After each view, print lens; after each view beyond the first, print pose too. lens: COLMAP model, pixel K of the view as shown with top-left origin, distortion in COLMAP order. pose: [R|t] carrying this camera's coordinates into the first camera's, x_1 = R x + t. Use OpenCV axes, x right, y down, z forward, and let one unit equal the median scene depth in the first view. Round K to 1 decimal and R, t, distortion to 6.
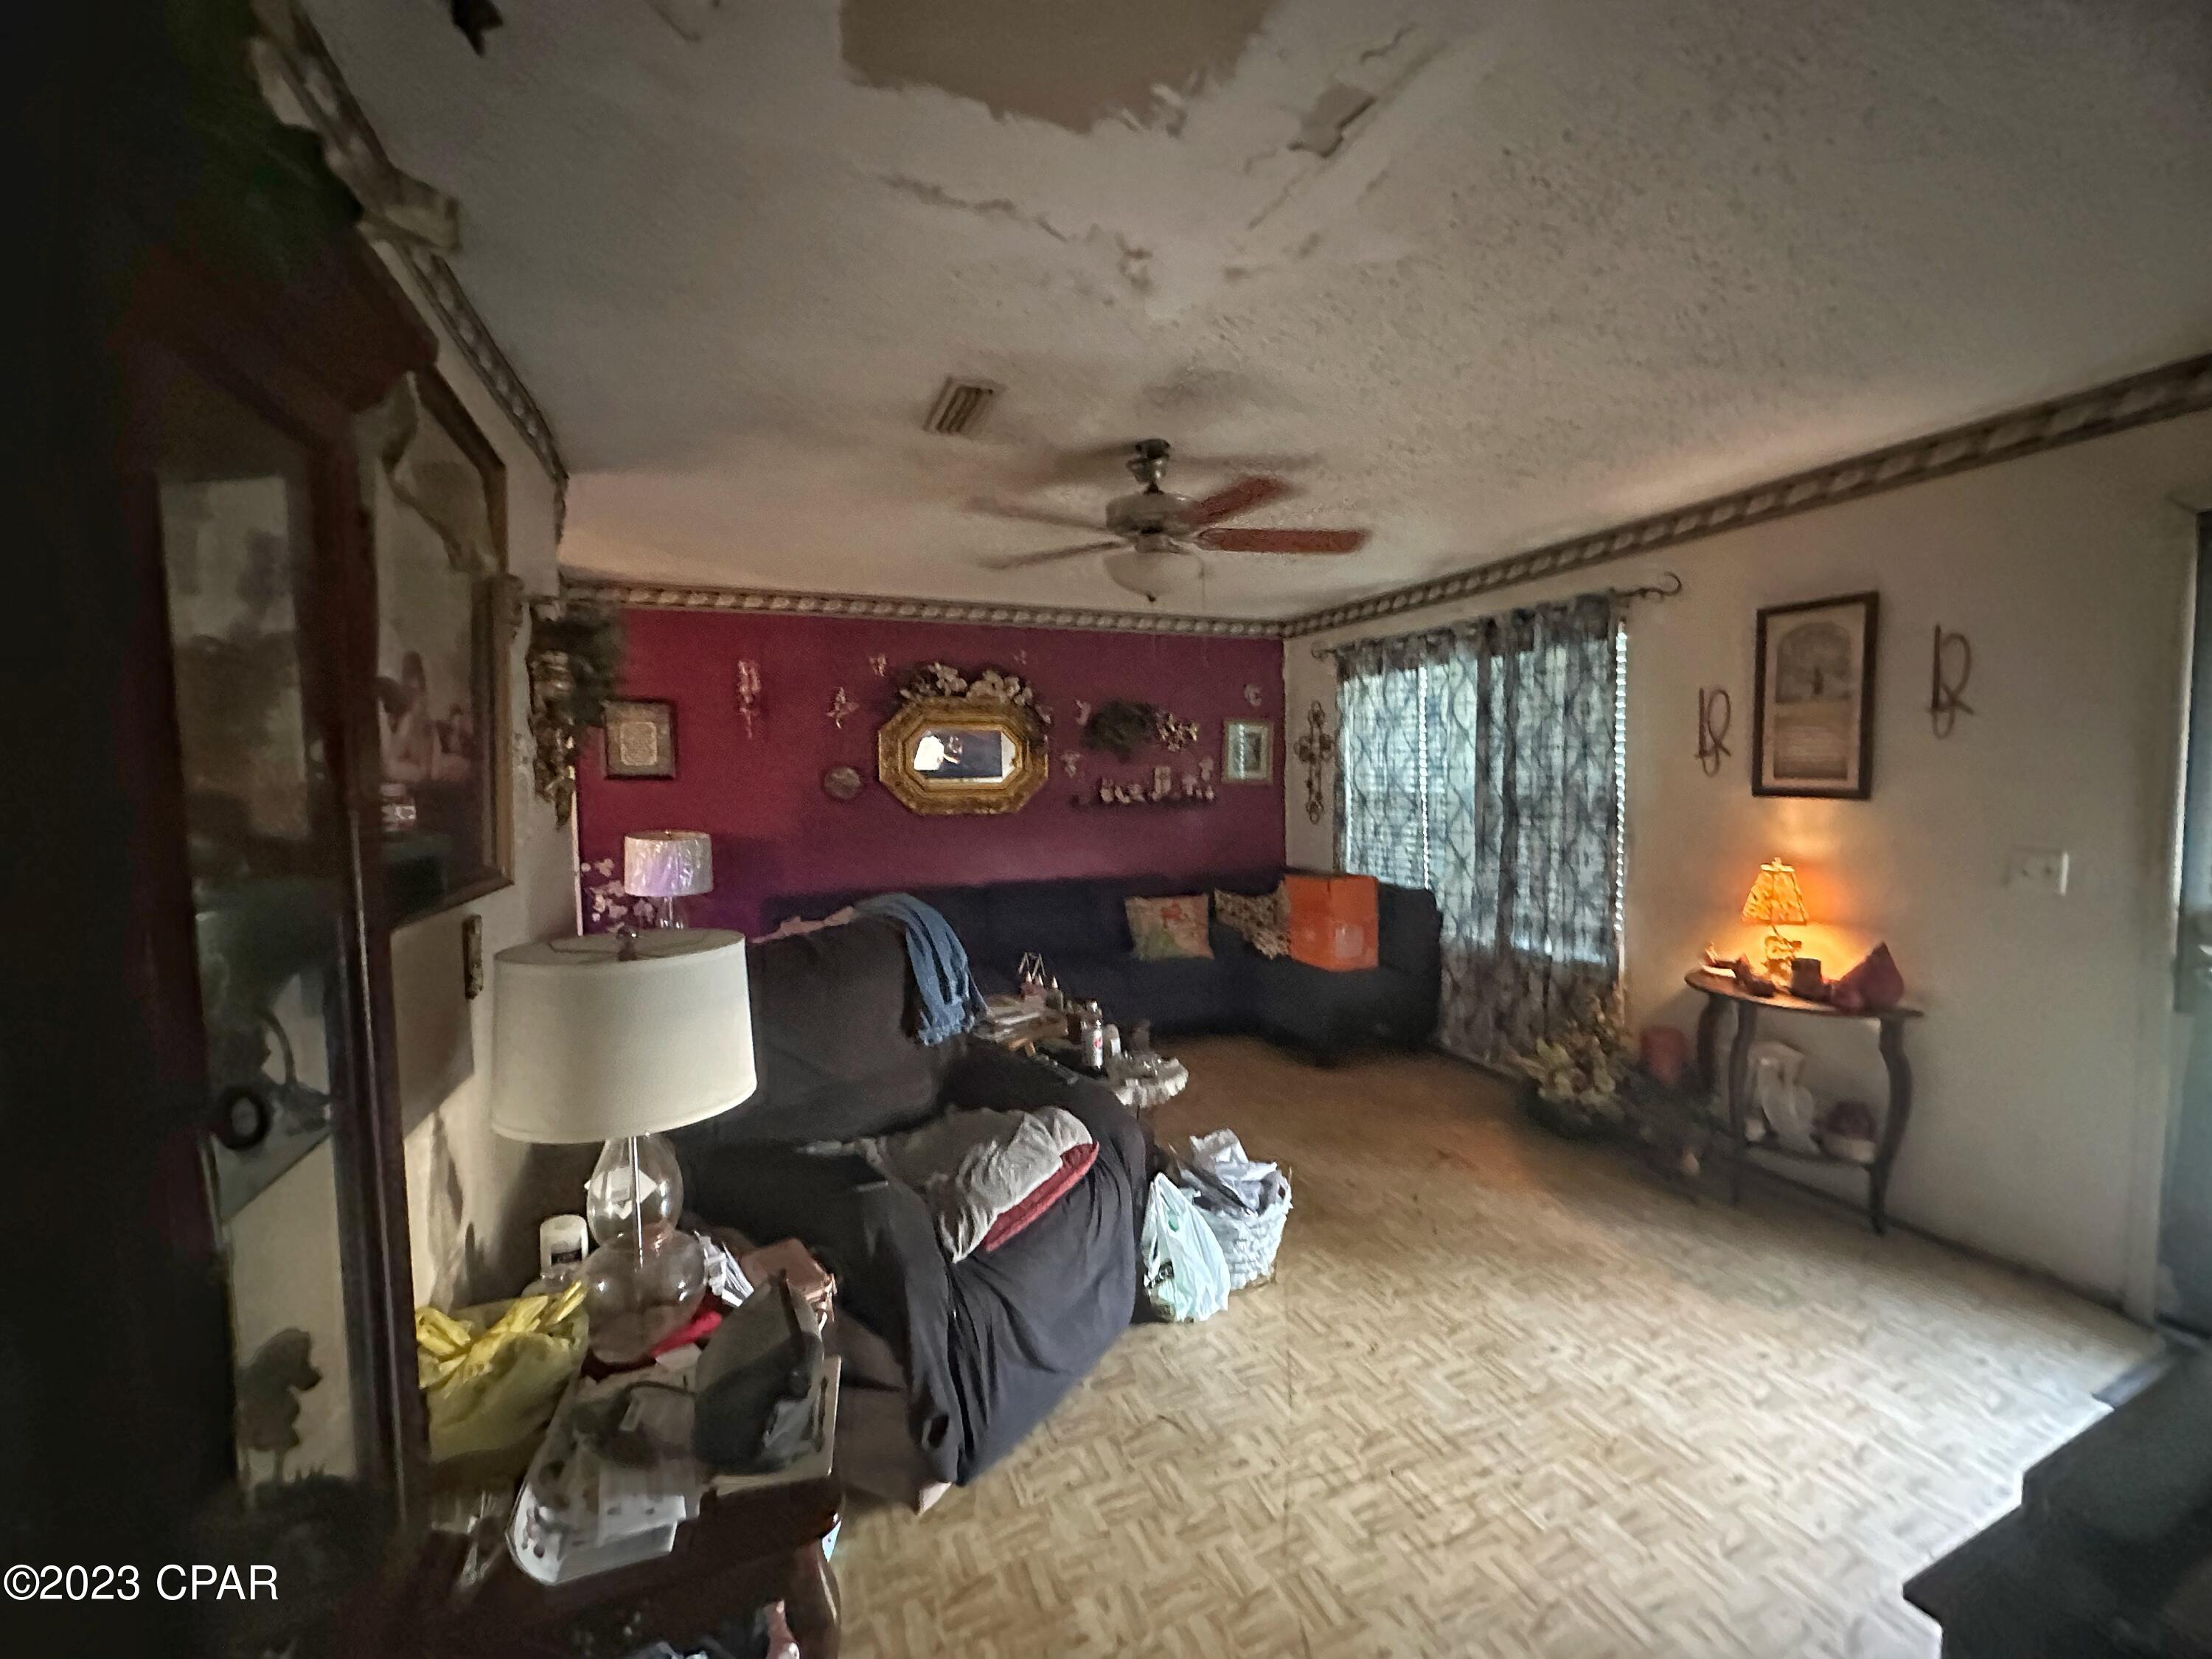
lens RADIAL K [[881.1, 0, 1106.0], [0, 881.1, 829.5], [0, 0, 1]] dist [-0.000088, 0.000185]
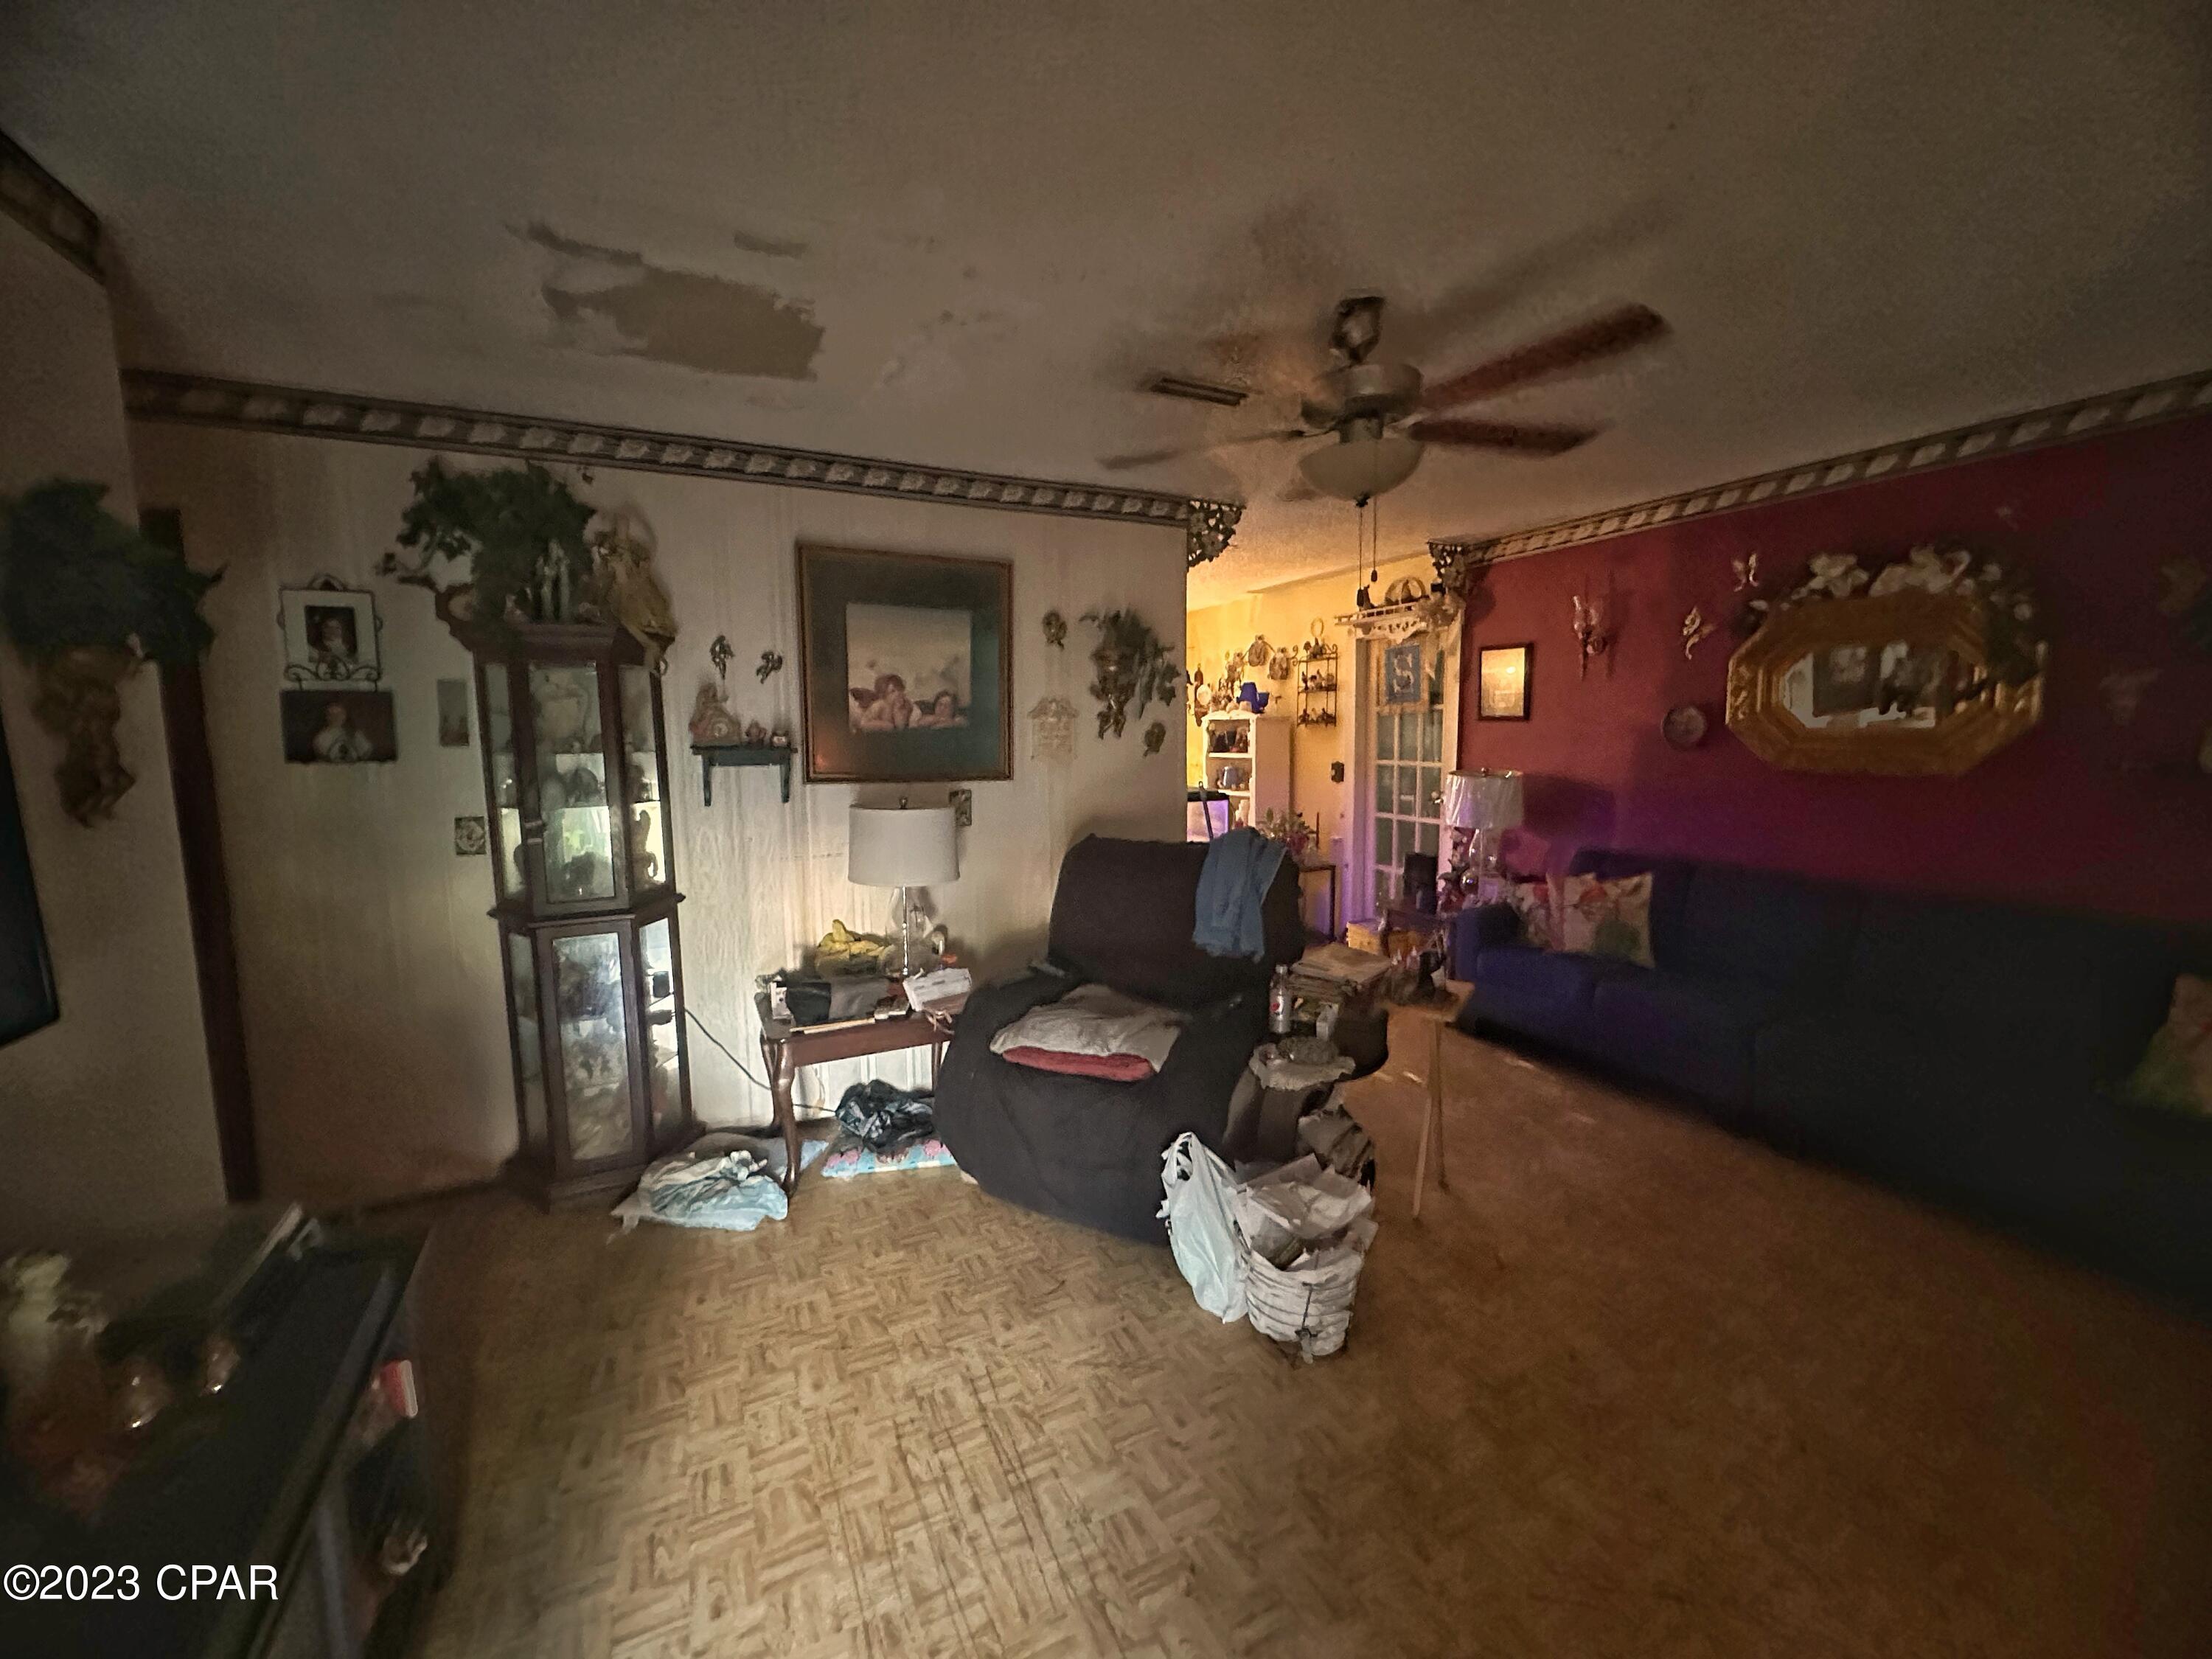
lens RADIAL K [[881.1, 0, 1106.0], [0, 881.1, 829.5], [0, 0, 1]] dist [-0.000088, 0.000185]
pose [[0.064333, 0.128865, -0.989573, 1.185679], [-0.052772, 0.990679, 0.125578, -0.075721], [0.996532, 0.044143, 0.070533, 0.987985]]
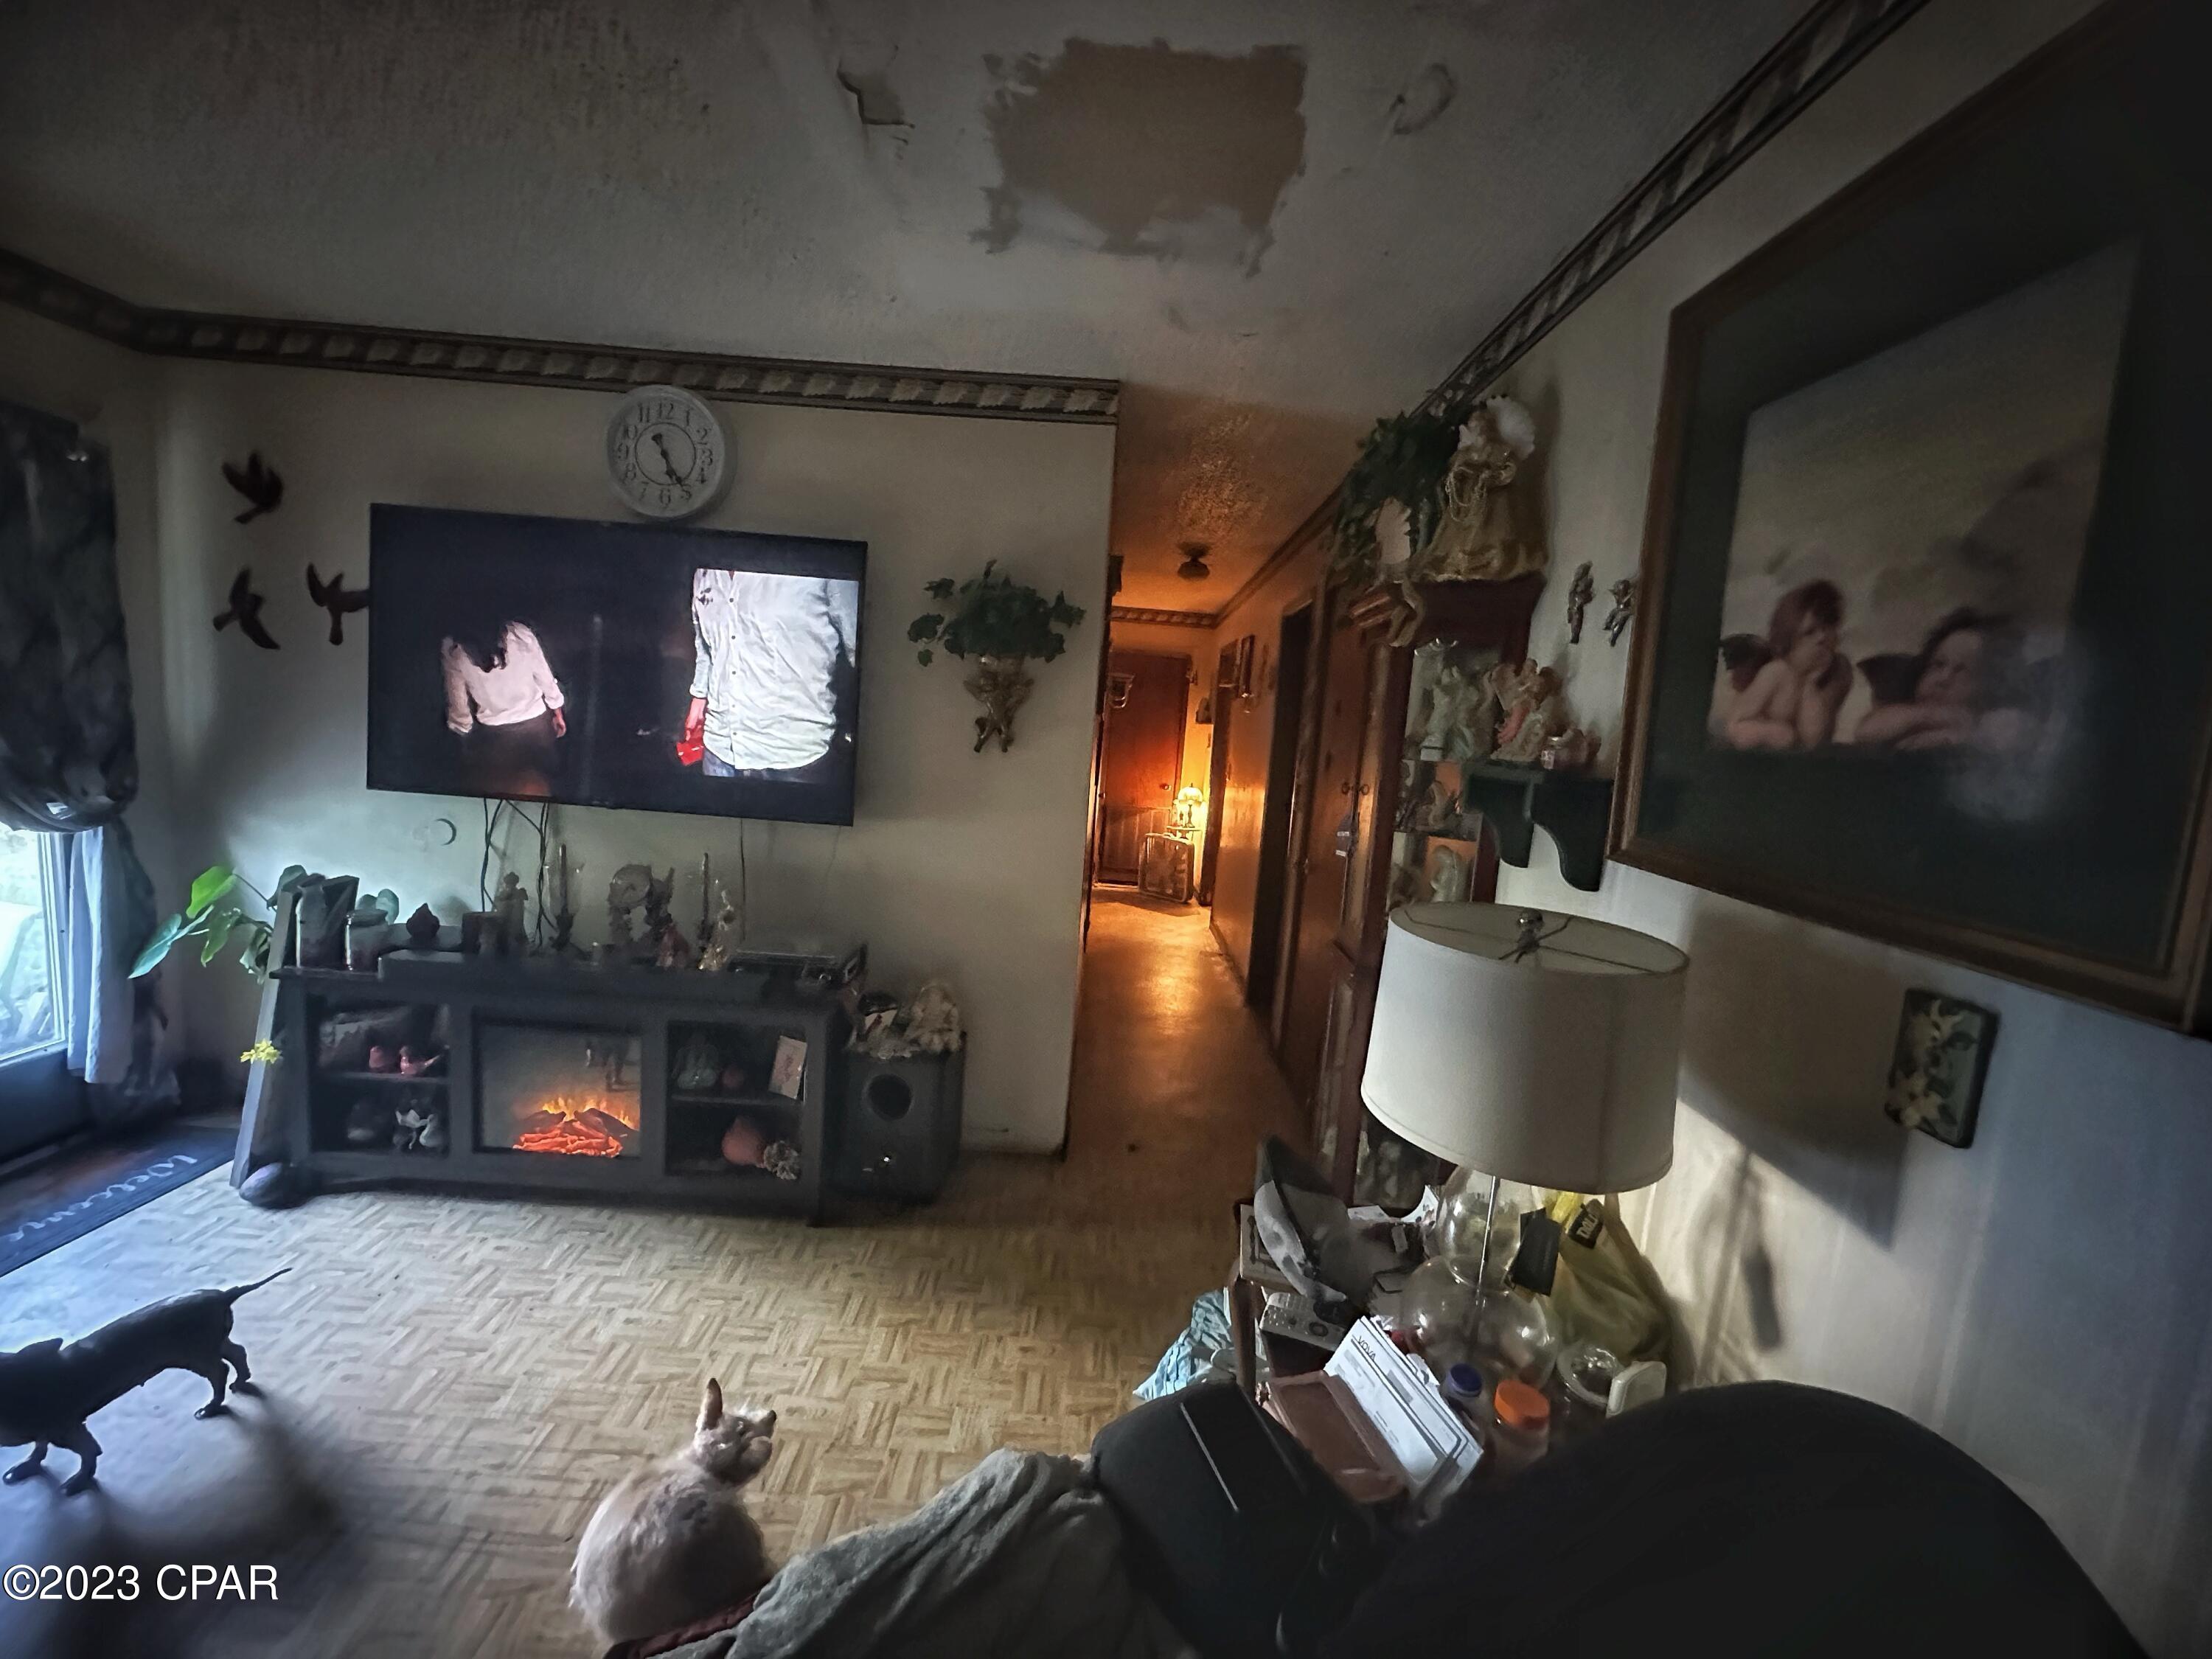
lens RADIAL K [[889.0, 0, 1097.5], [0, 889.0, 830.4], [0, 0, 1]] dist [0.000938, 0.000069]
pose [[-0.920443, -0.097379, 0.378552, -0.351966], [-0.032278, 0.984098, 0.174666, -0.066308], [-0.389542, 0.148551, -0.908950, 1.390745]]
